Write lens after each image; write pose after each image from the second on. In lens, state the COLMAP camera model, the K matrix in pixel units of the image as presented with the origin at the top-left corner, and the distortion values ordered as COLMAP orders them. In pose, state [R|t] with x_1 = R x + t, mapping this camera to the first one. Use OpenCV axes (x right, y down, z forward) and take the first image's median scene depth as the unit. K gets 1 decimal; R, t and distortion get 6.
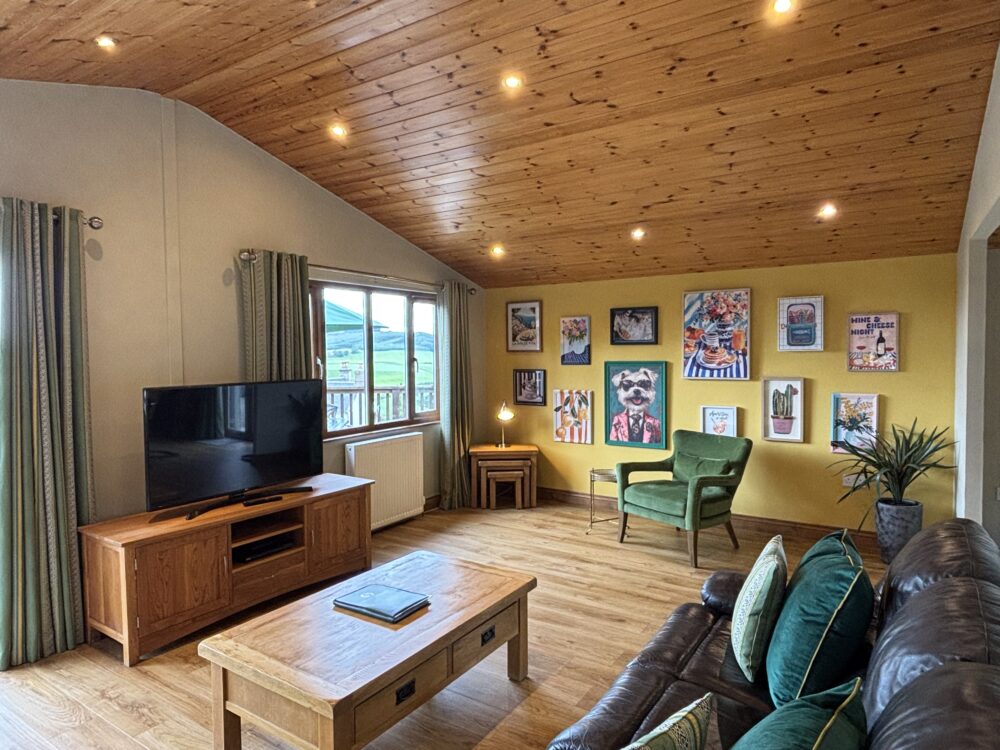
lens RADIAL K [[611.9, 0, 495.0], [0, 611.9, 380.7], [0, 0, 1]] dist [0.044709, -0.060917]
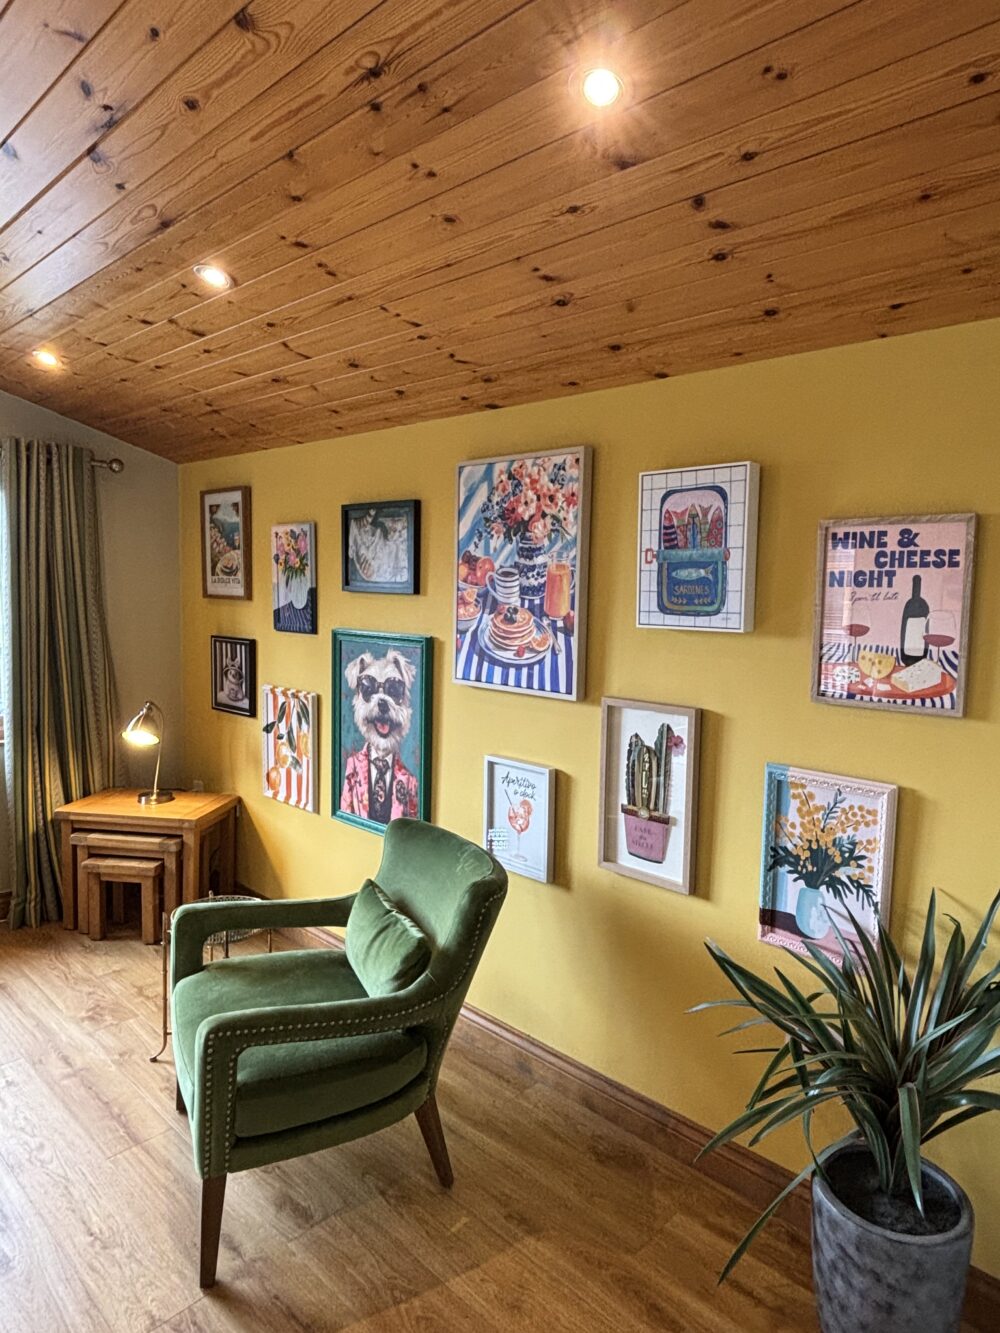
lens RADIAL K [[815.6, 0, 498.7], [0, 815.6, 668.0], [0, 0, 1]] dist [0.044709, -0.060917]
pose [[0.983628, 0.051065, -0.172824, 0.444035], [-0.042947, 0.997806, 0.050393, -0.042874], [0.175018, -0.042145, 0.983663, 0.509757]]
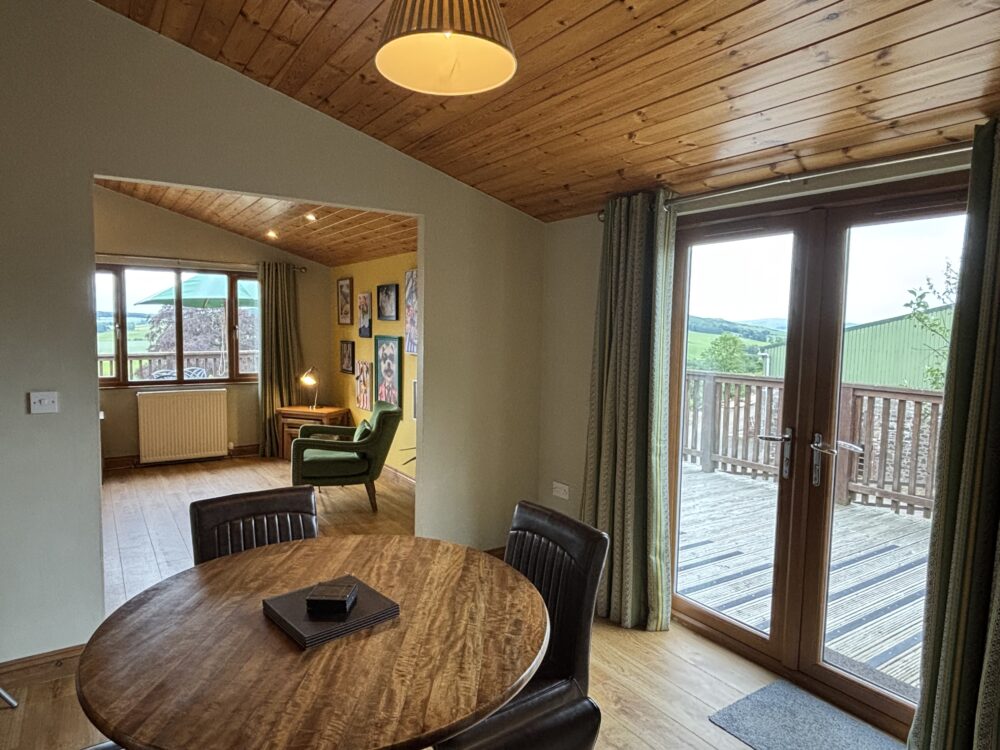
lens RADIAL K [[611.9, 0, 494.7], [0, 611.9, 379.3], [0, 0, 1]] dist [0.044709, -0.060917]
pose [[0.919505, 0.059304, -0.388580, 0.892860], [-0.045412, 0.997961, 0.044845, -0.013536], [0.390447, -0.023589, 0.920323, 0.103226]]
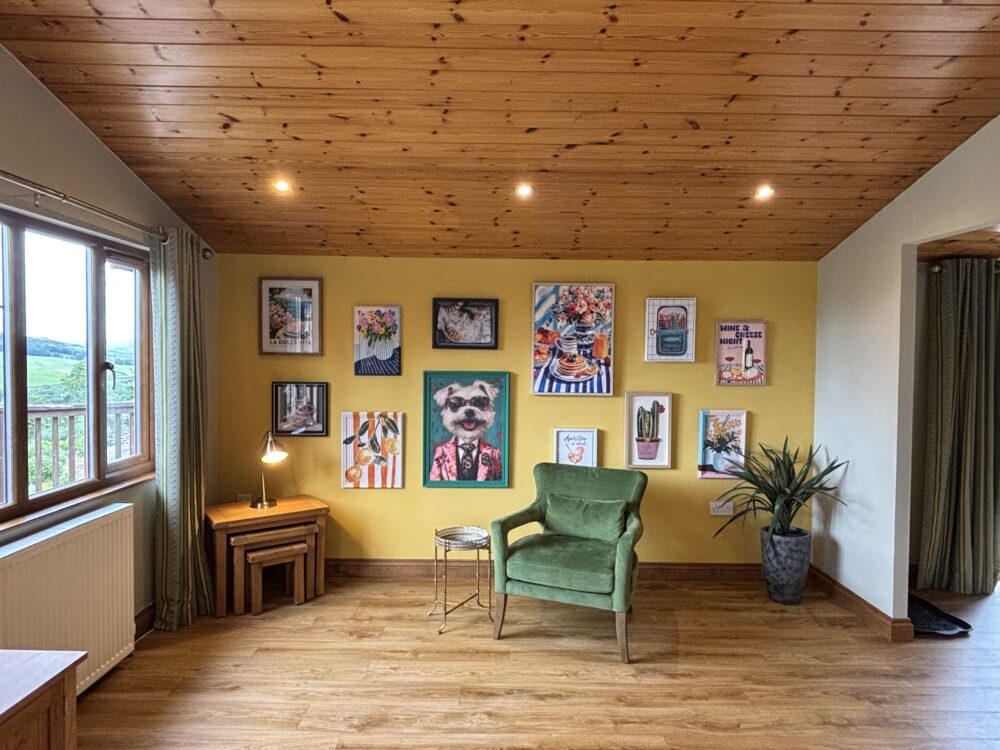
lens RADIAL K [[611.9, 0, 500.6], [0, 611.9, 375.6], [0, 0, 1]] dist [0.044709, -0.060917]
pose [[0.832230, 0.001535, 0.554429, -0.160753], [0.008011, 0.999858, -0.014793, -0.016816], [-0.554373, 0.016753, 0.832100, 0.398941]]
